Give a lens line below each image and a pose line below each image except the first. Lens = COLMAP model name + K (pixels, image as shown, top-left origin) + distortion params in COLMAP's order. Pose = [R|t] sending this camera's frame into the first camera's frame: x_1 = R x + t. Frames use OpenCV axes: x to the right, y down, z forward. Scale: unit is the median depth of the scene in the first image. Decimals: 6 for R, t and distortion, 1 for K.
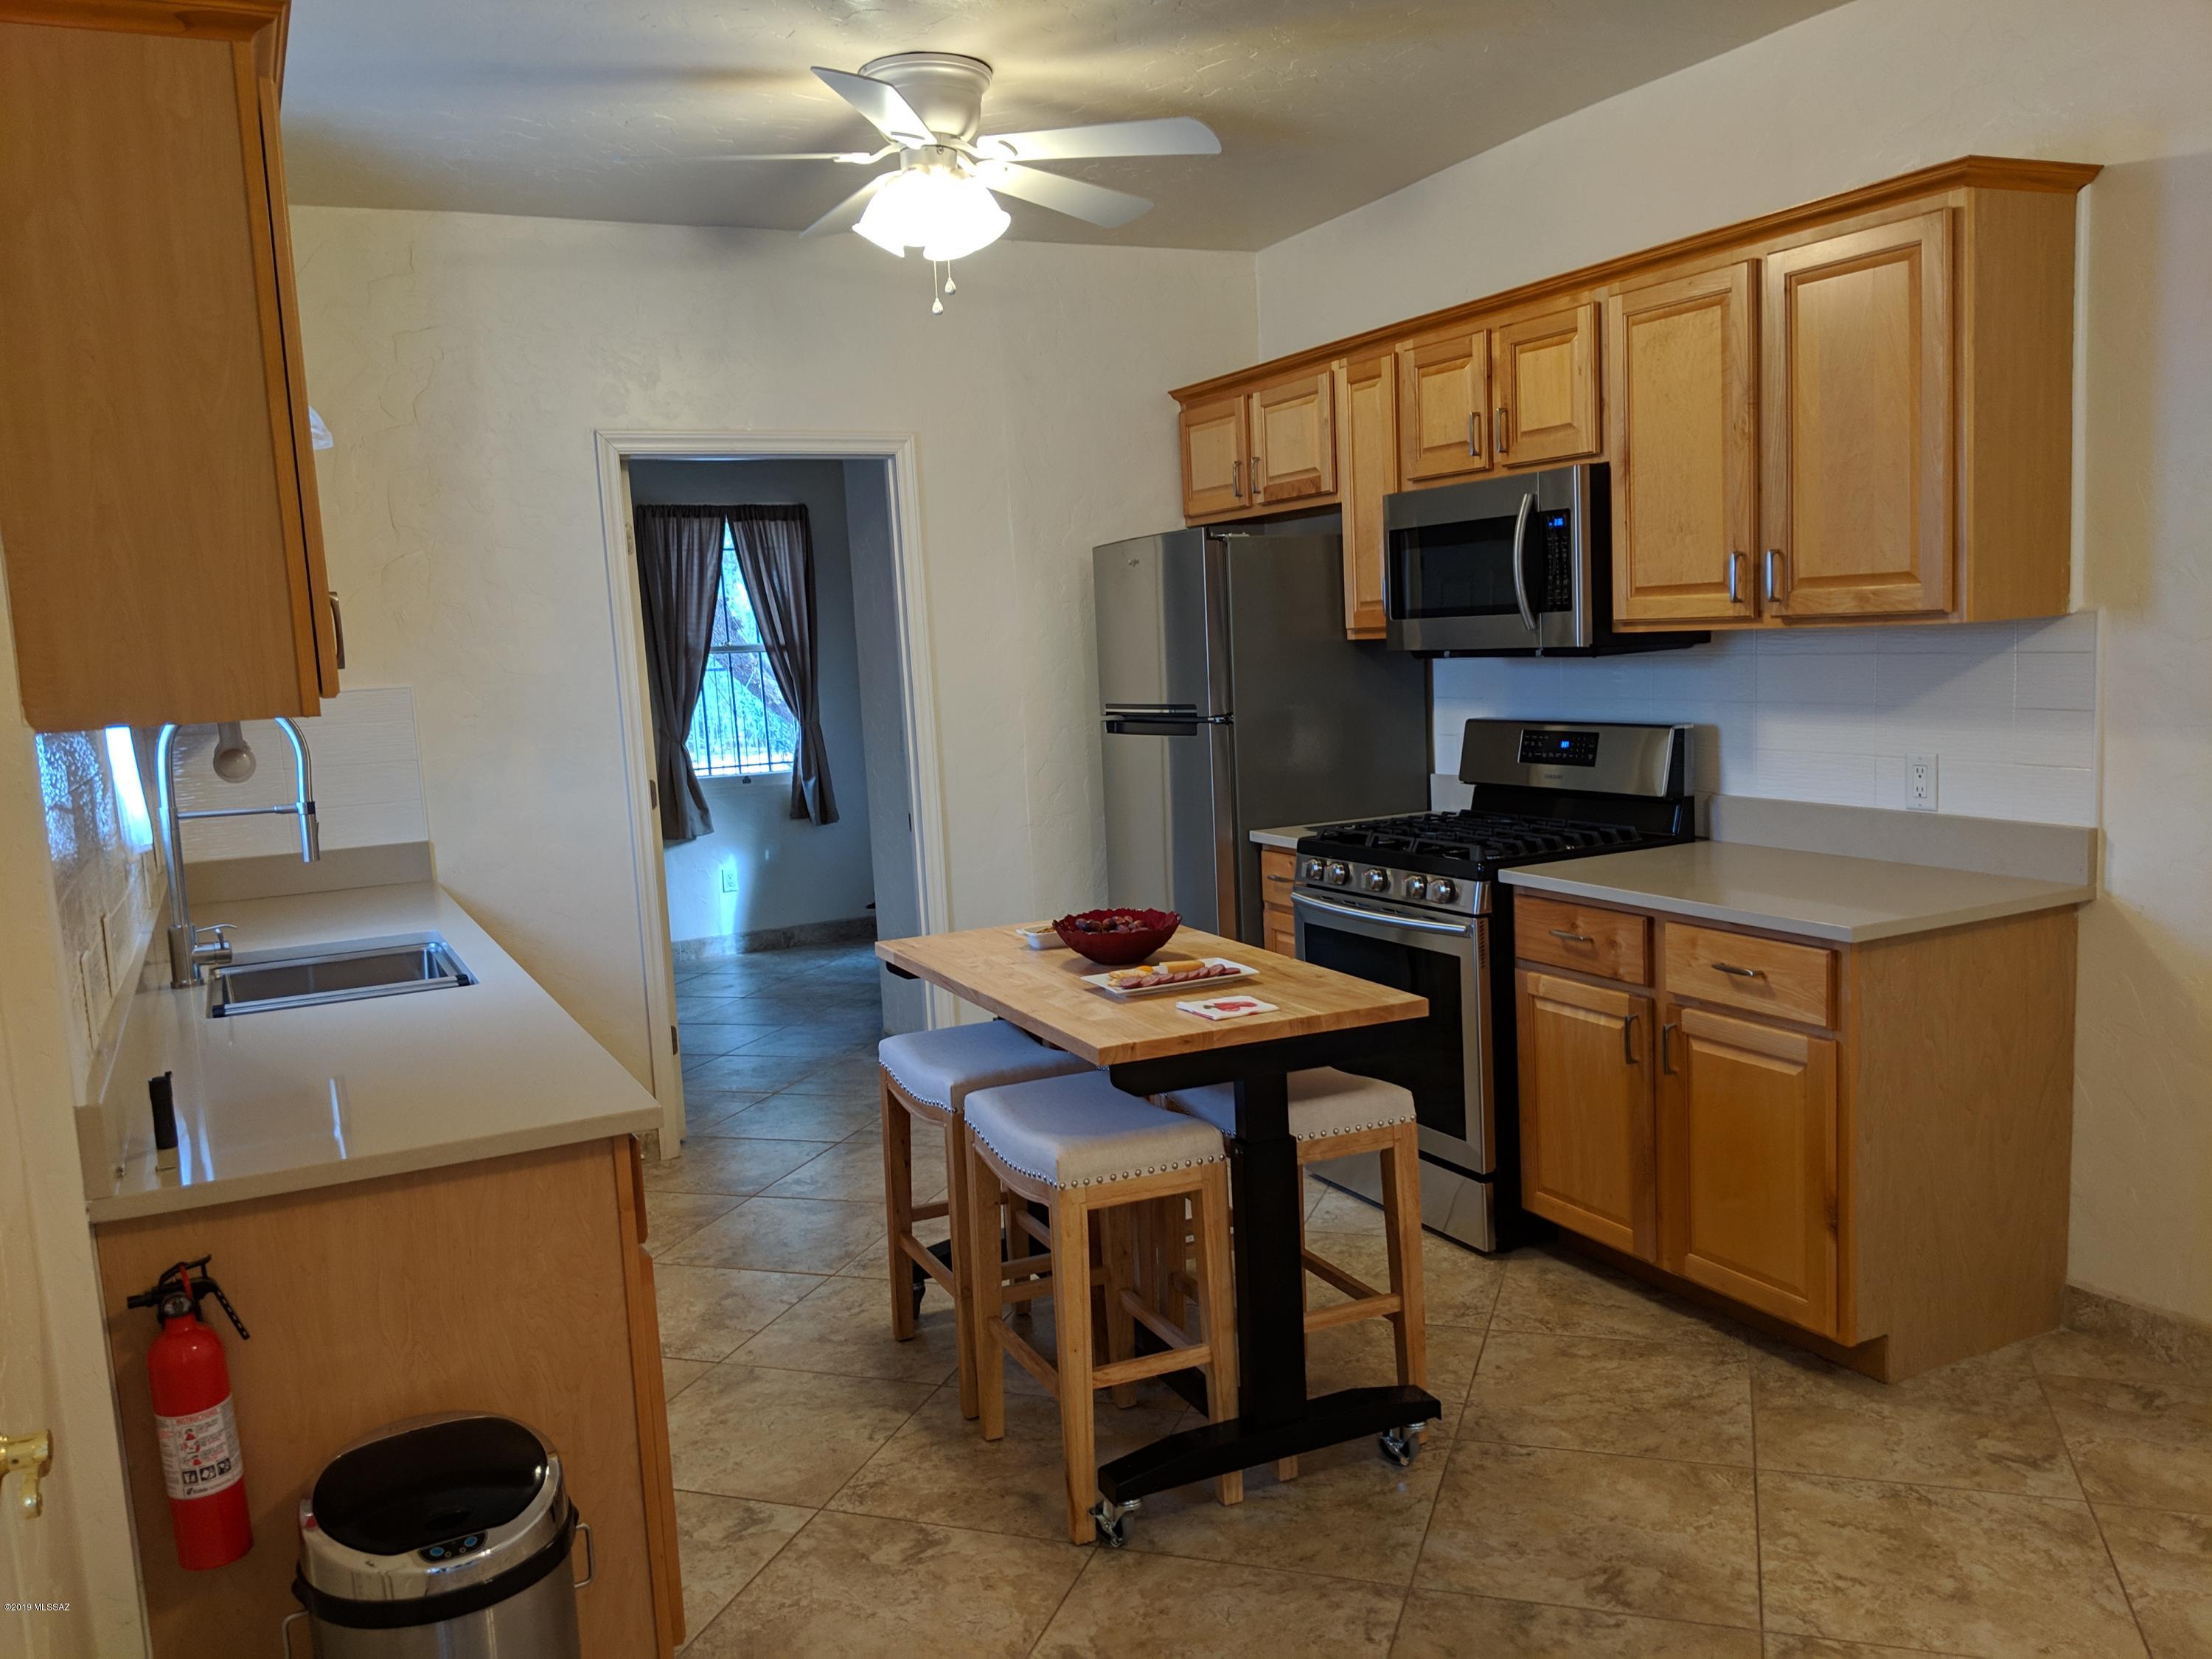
lens RADIAL K [[1768.5, 0, 1099.6], [0, 1768.5, 827.2], [0, 0, 1]] dist [0.029330, -0.004050]
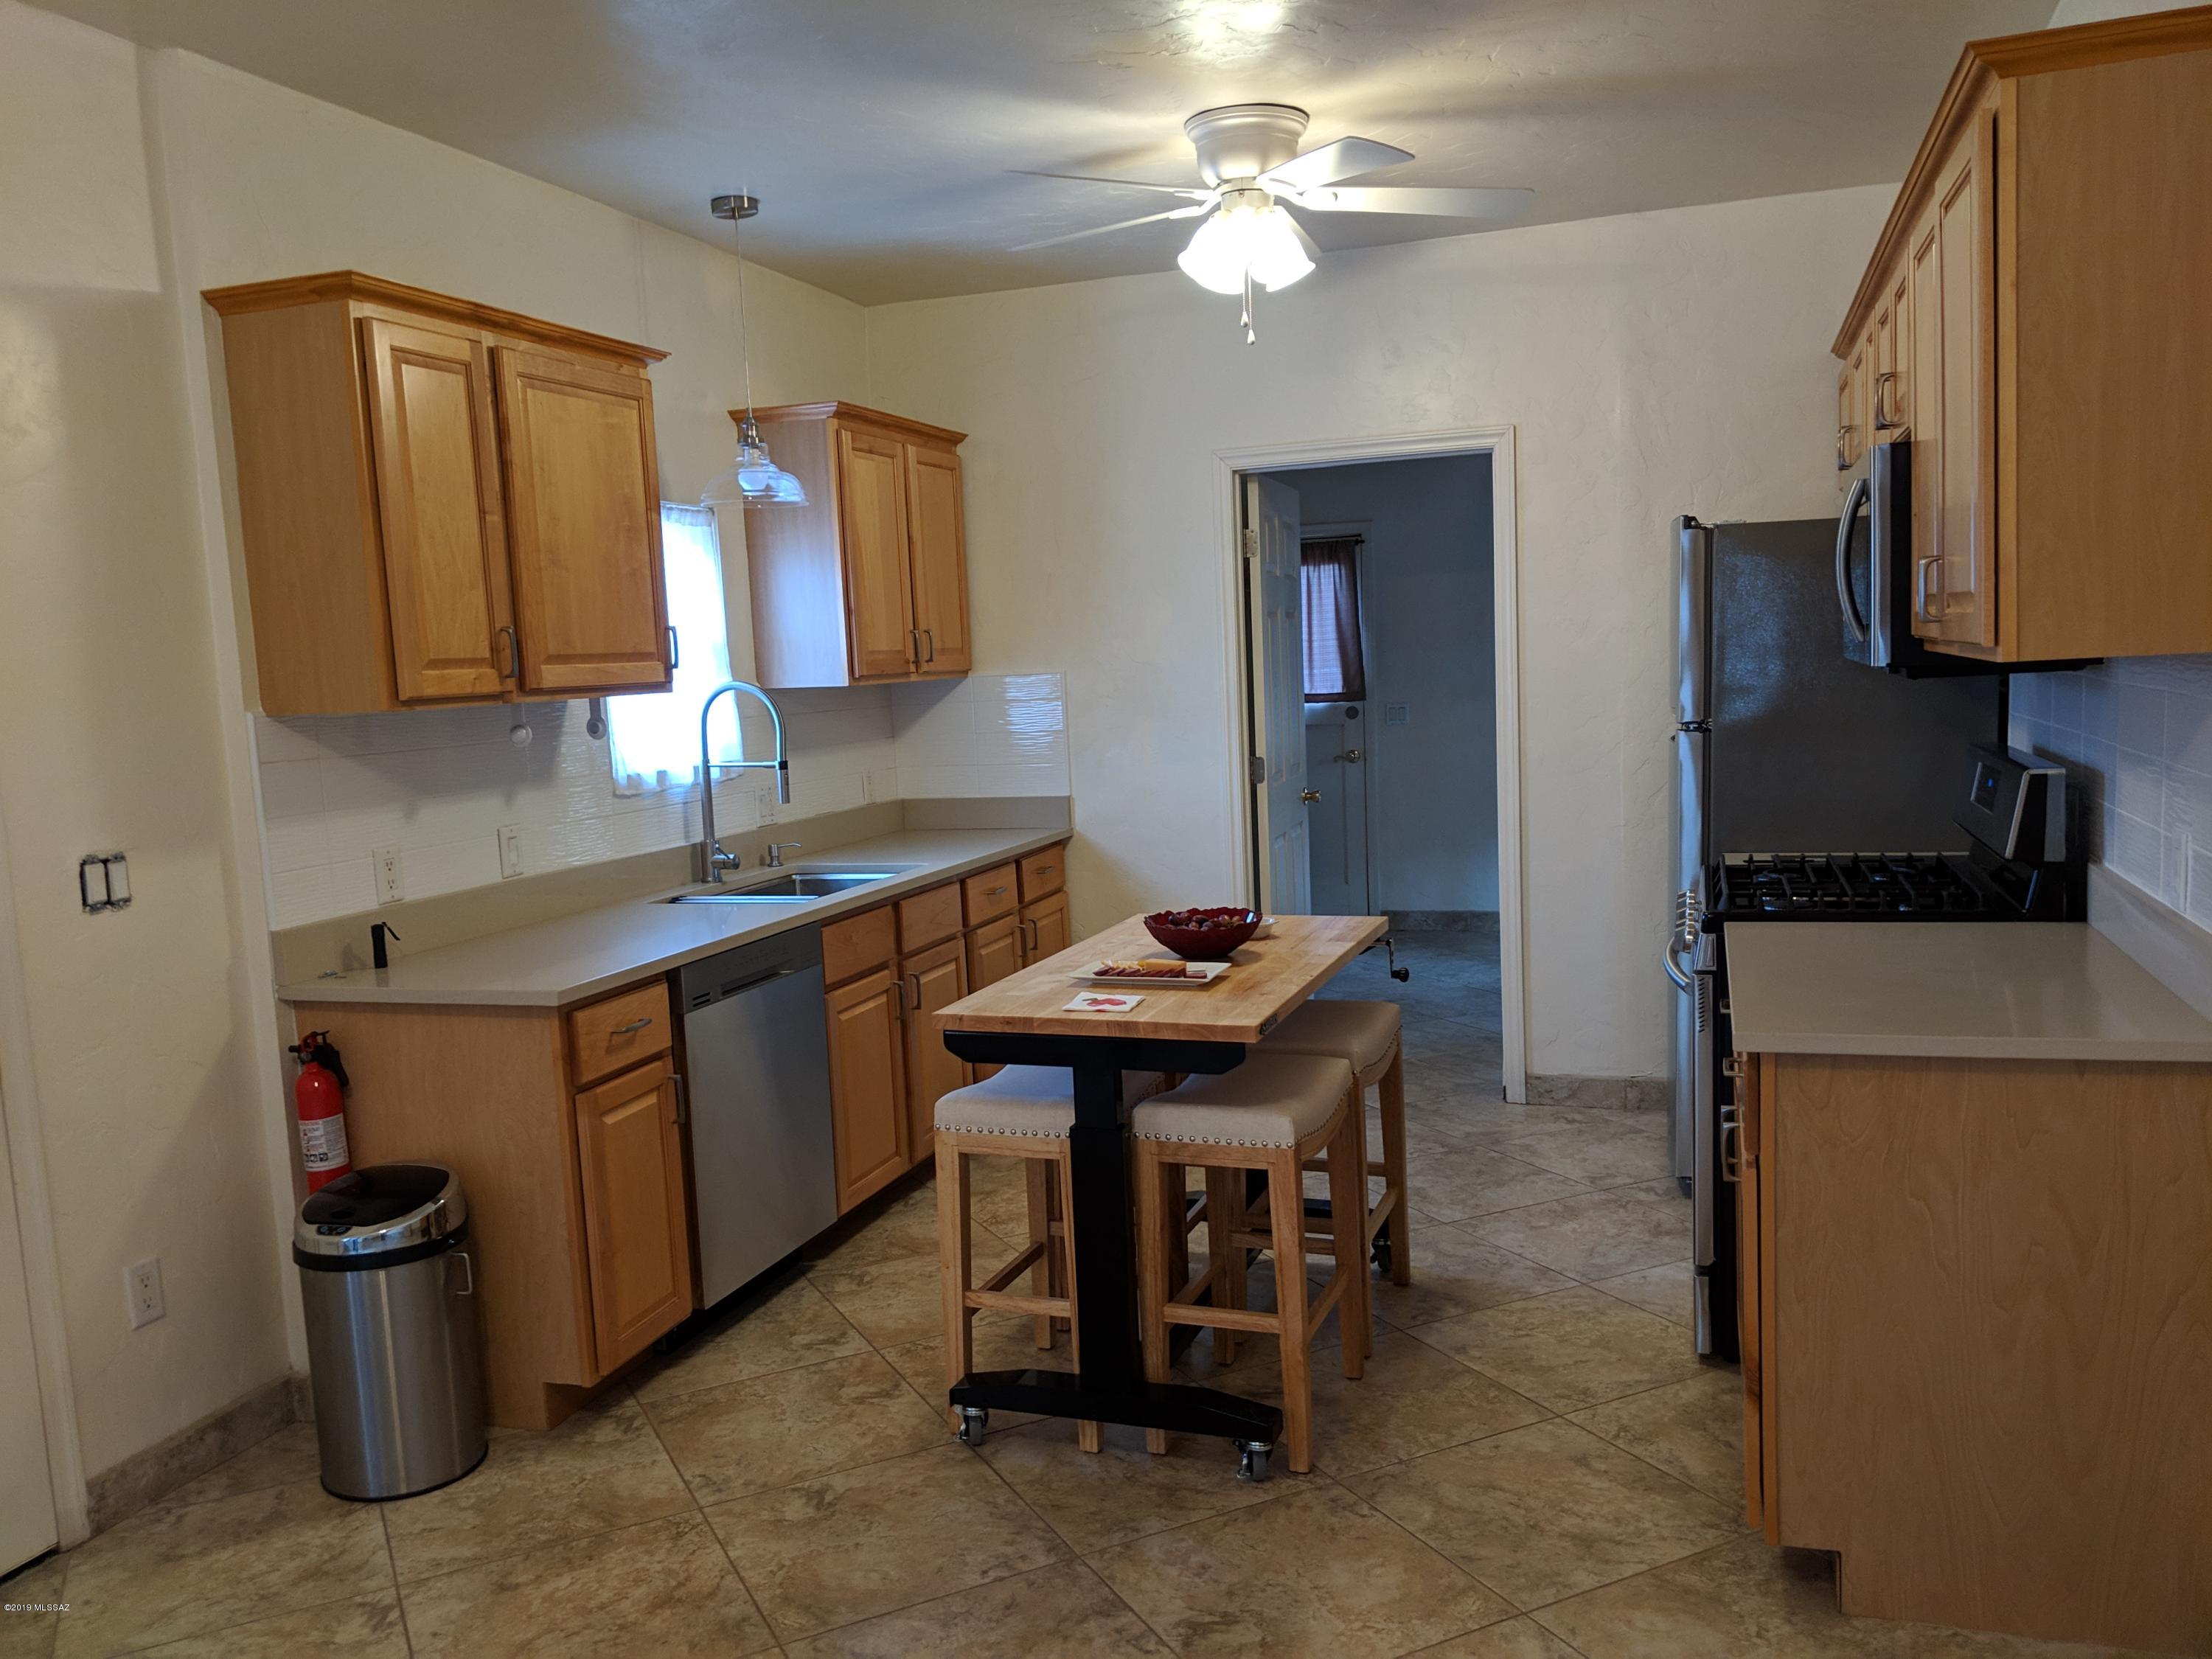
lens RADIAL K [[1768.5, 0, 1102.8], [0, 1768.5, 836.2], [0, 0, 1]] dist [0.029330, -0.004050]
pose [[0.710291, 0.091277, -0.697965, 0.814256], [-0.069643, 0.995805, 0.059355, -0.063877], [0.700454, 0.006449, 0.713668, 0.221379]]
